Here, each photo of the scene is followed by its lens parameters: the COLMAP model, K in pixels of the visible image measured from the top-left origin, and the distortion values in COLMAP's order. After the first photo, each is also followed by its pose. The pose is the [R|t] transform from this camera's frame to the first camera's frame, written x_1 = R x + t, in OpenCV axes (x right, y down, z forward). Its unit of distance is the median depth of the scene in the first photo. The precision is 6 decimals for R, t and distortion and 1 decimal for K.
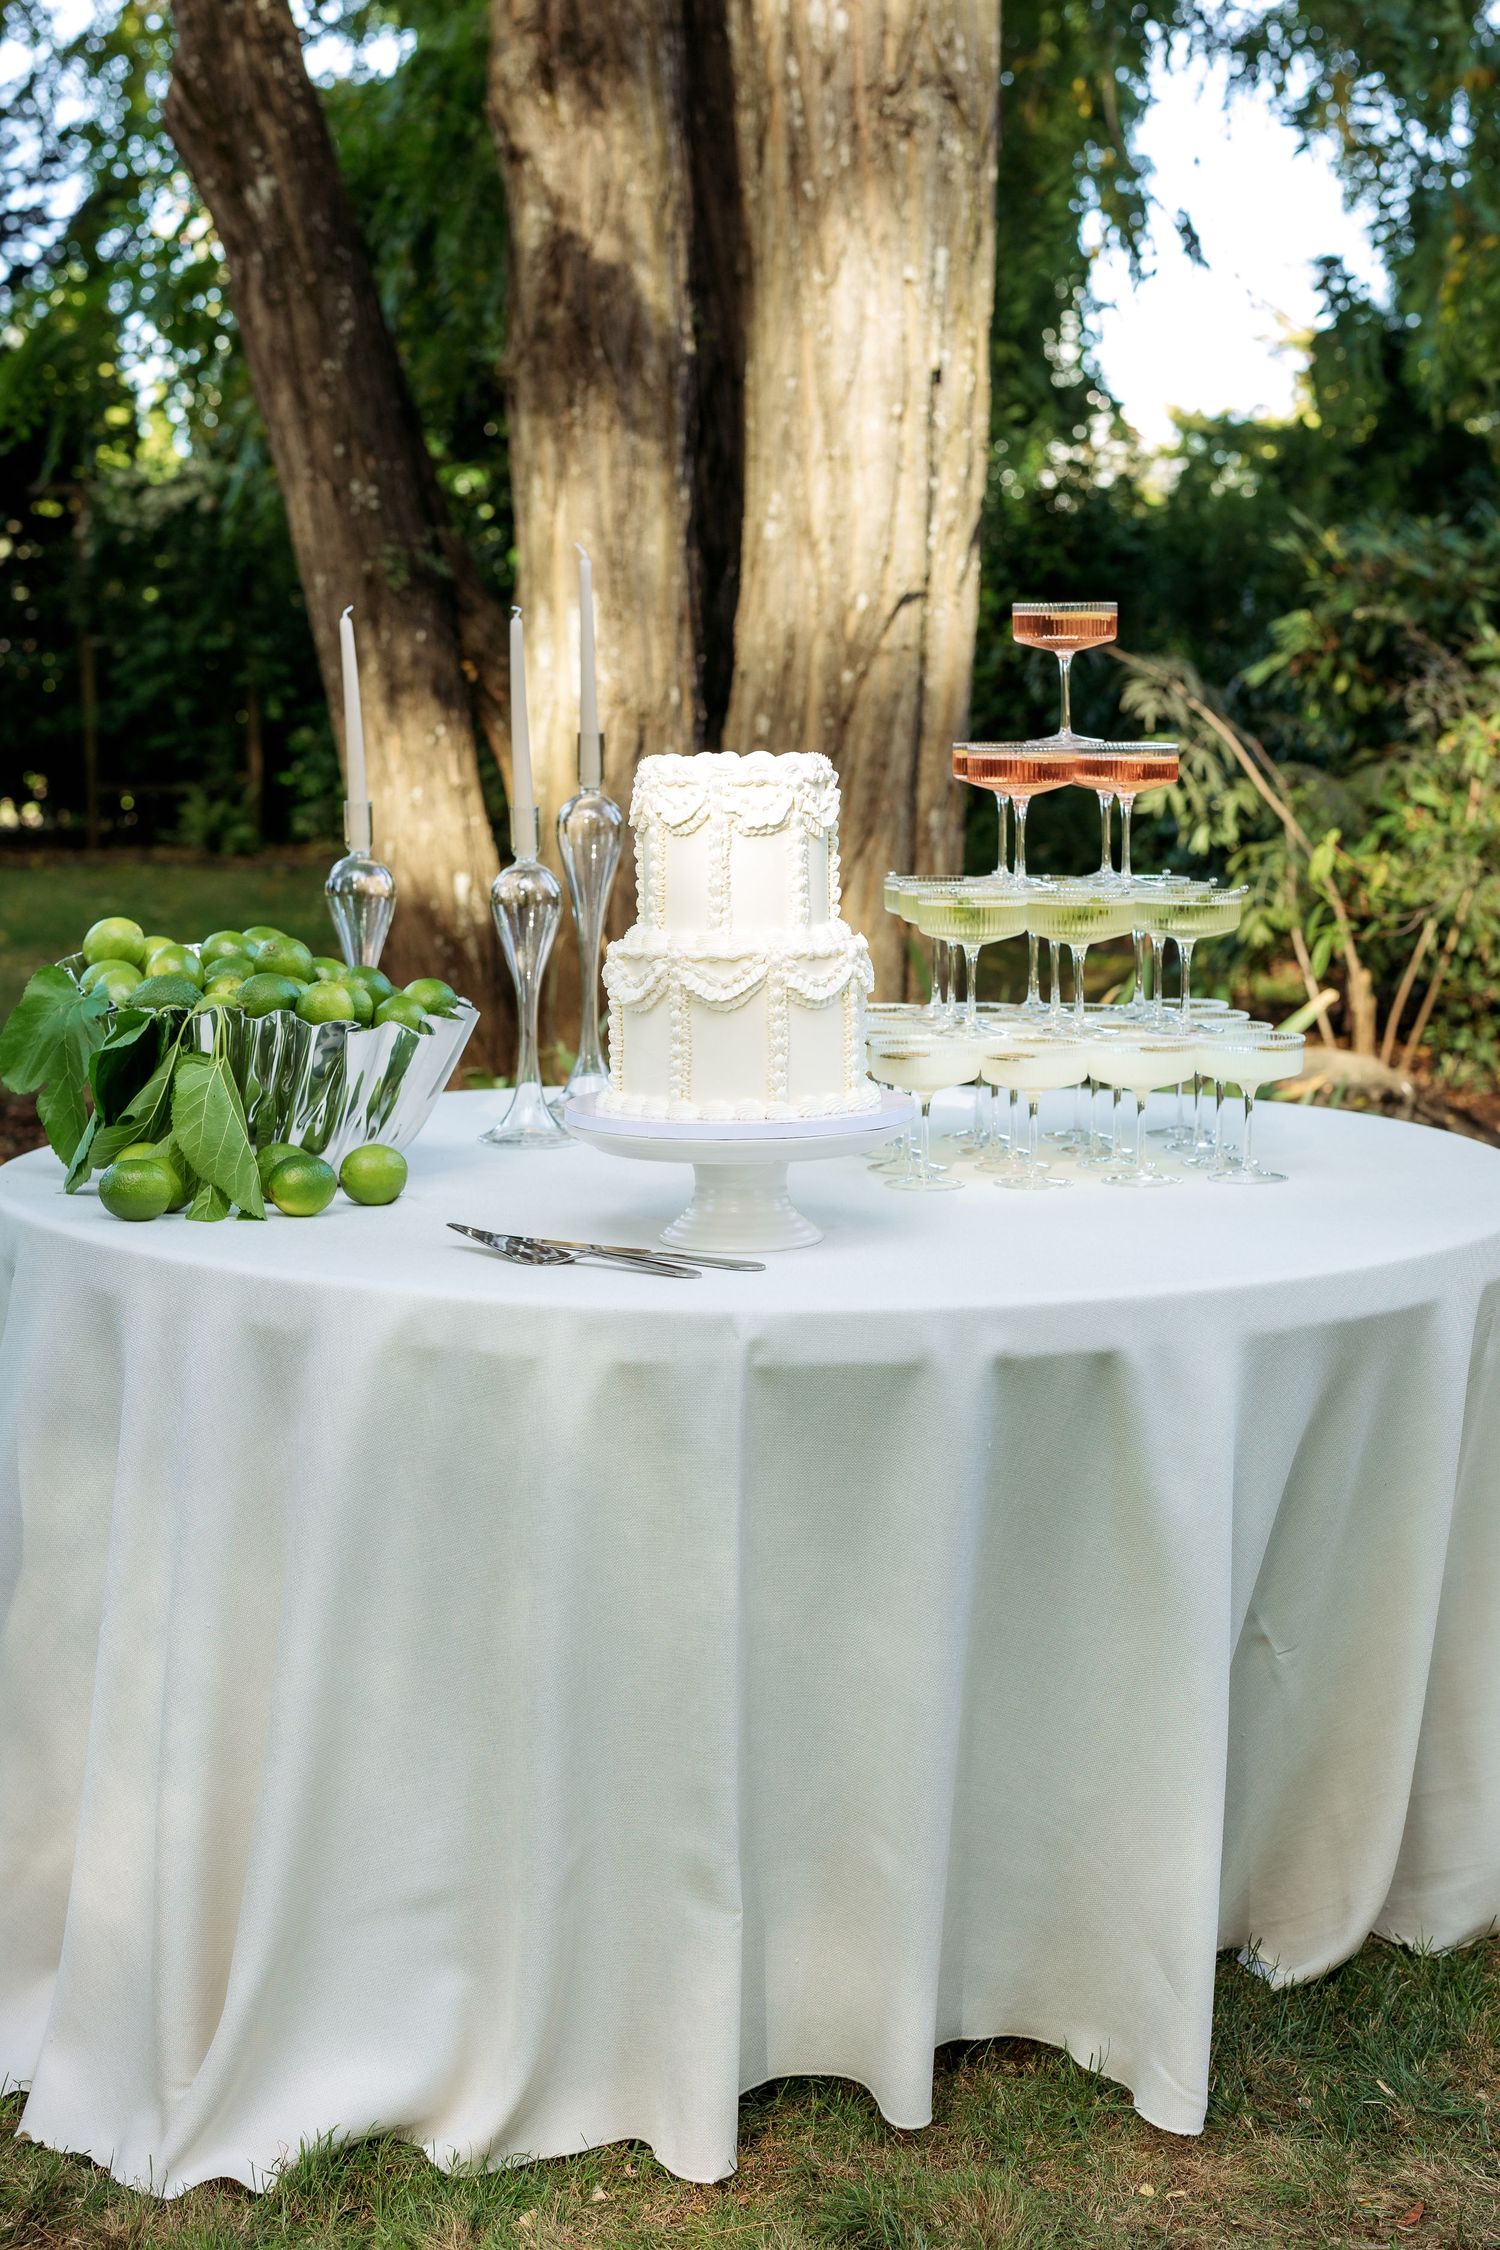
lens RADIAL K [[3303.1, 0, 744.6], [0, 3303.1, 1074.0], [0, 0, 1]] dist [-0.008846, 0.011858]
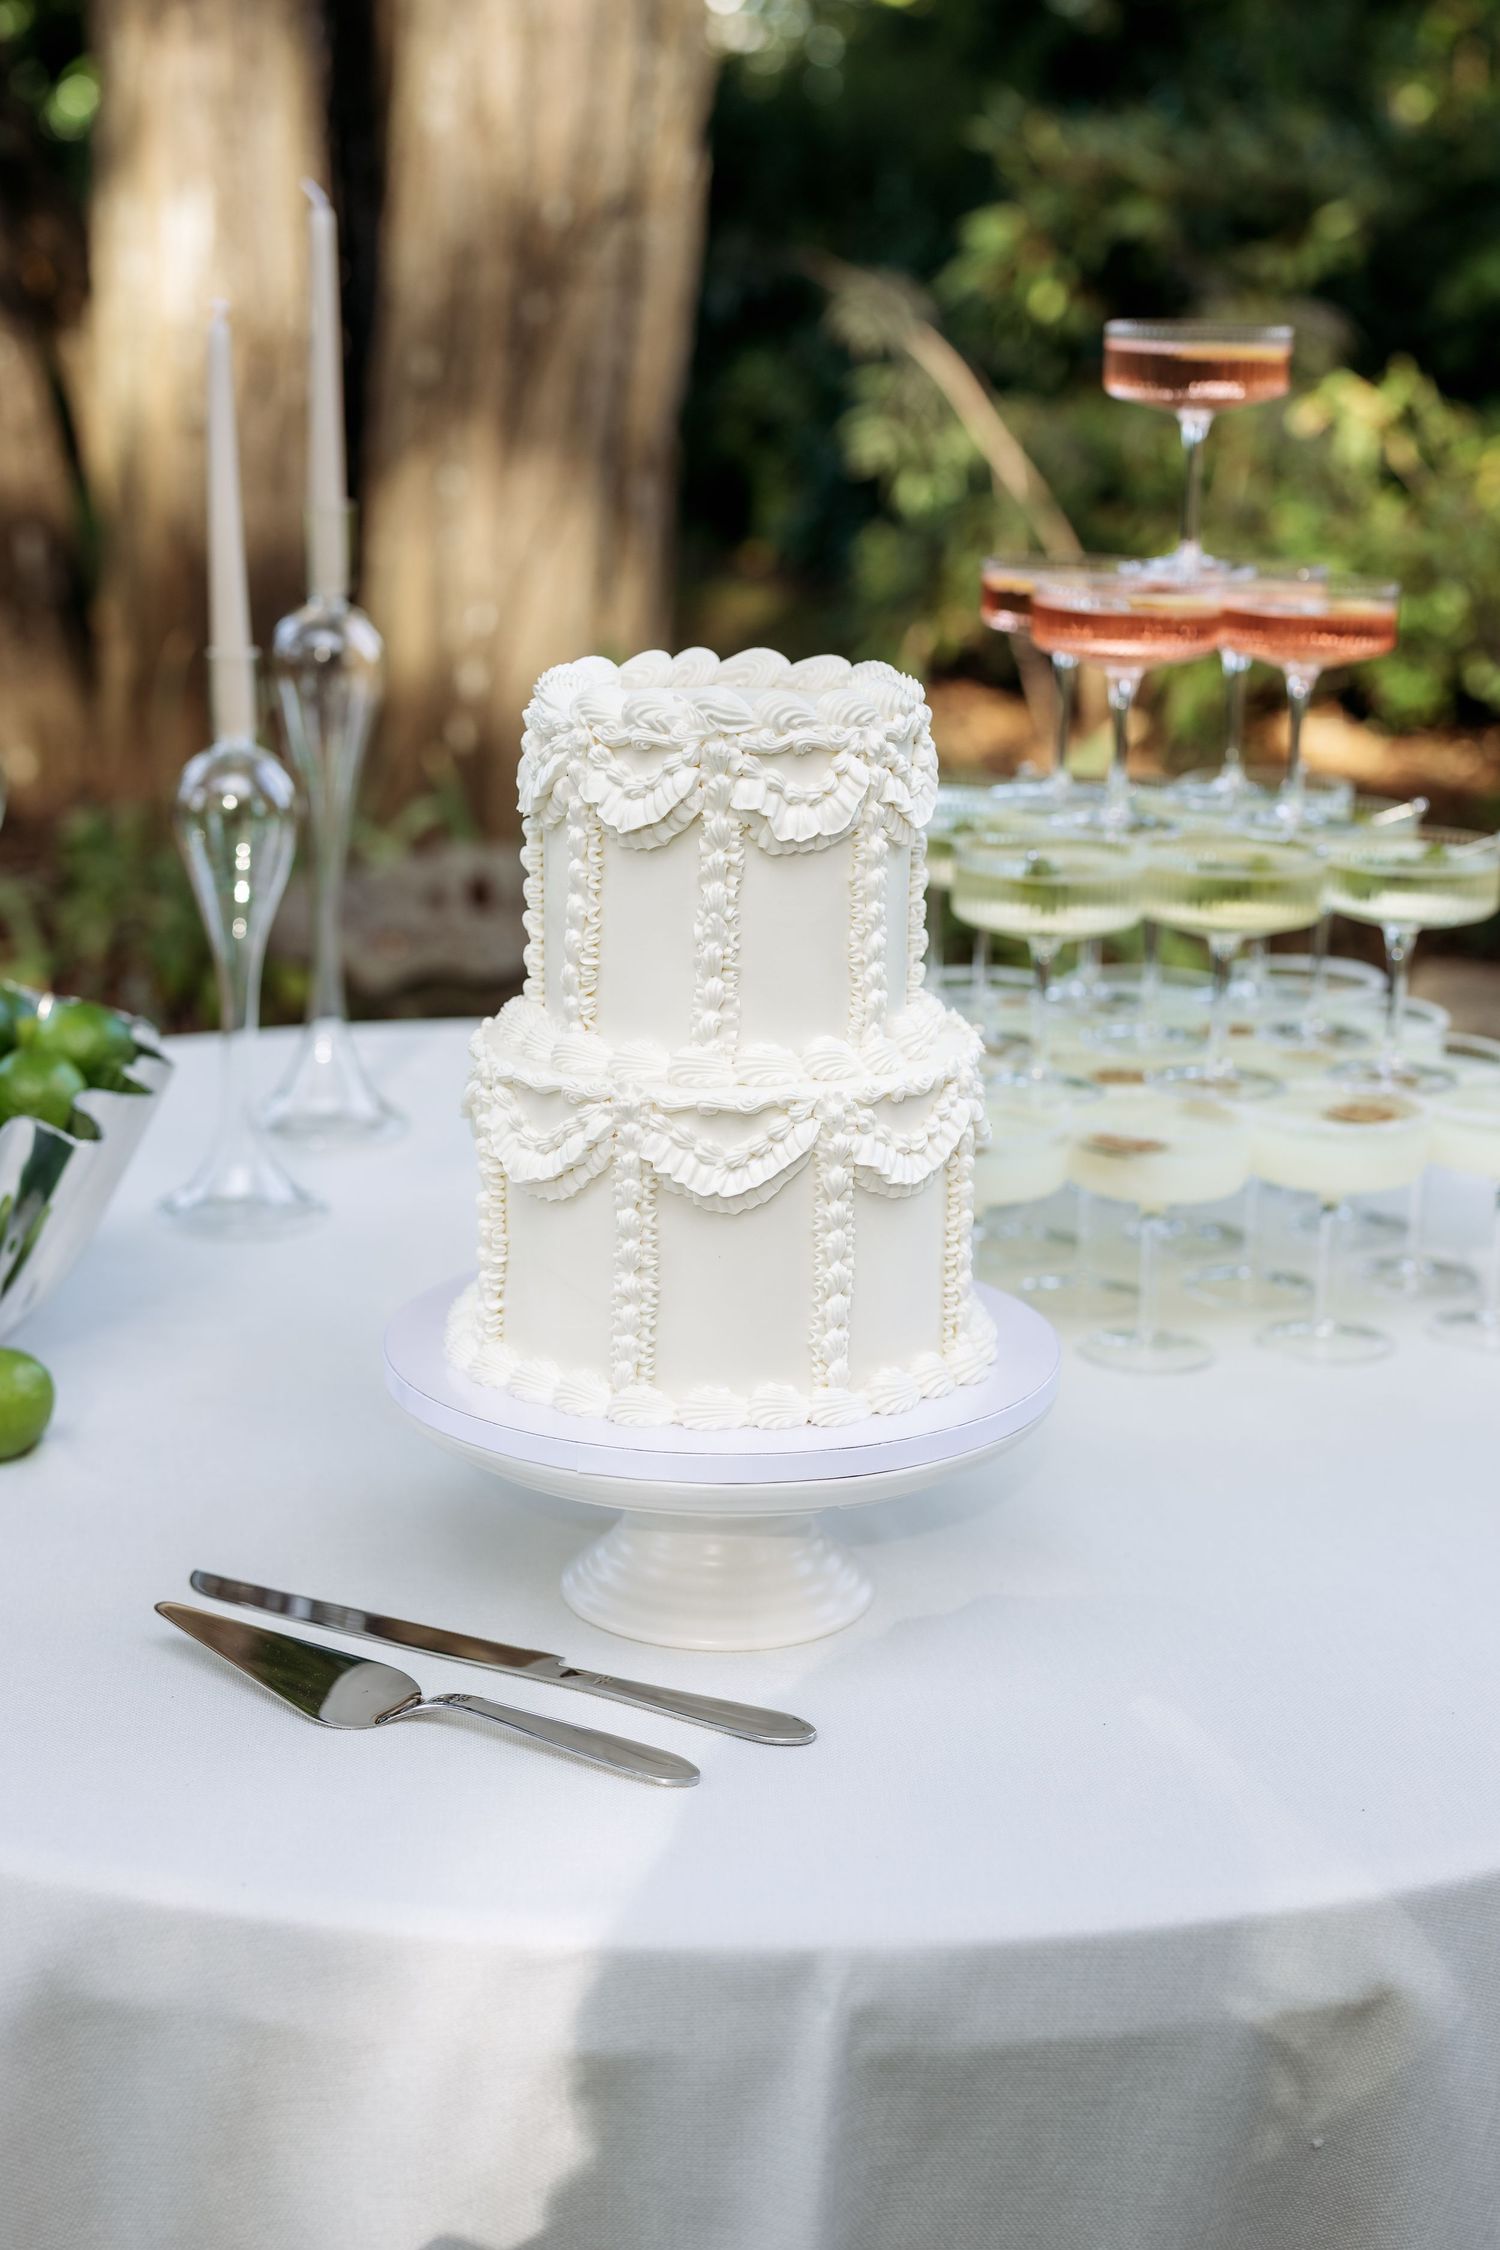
lens RADIAL K [[3303.1, 0, 744.6], [0, 3303.1, 1074.0], [0, 0, 1]] dist [-0.008846, 0.011858]
pose [[0.990635, -0.005789, 0.136413, -0.070904], [-0.011726, 0.991802, 0.127245, -0.102238], [-0.136031, -0.127653, 0.982446, 0.512762]]
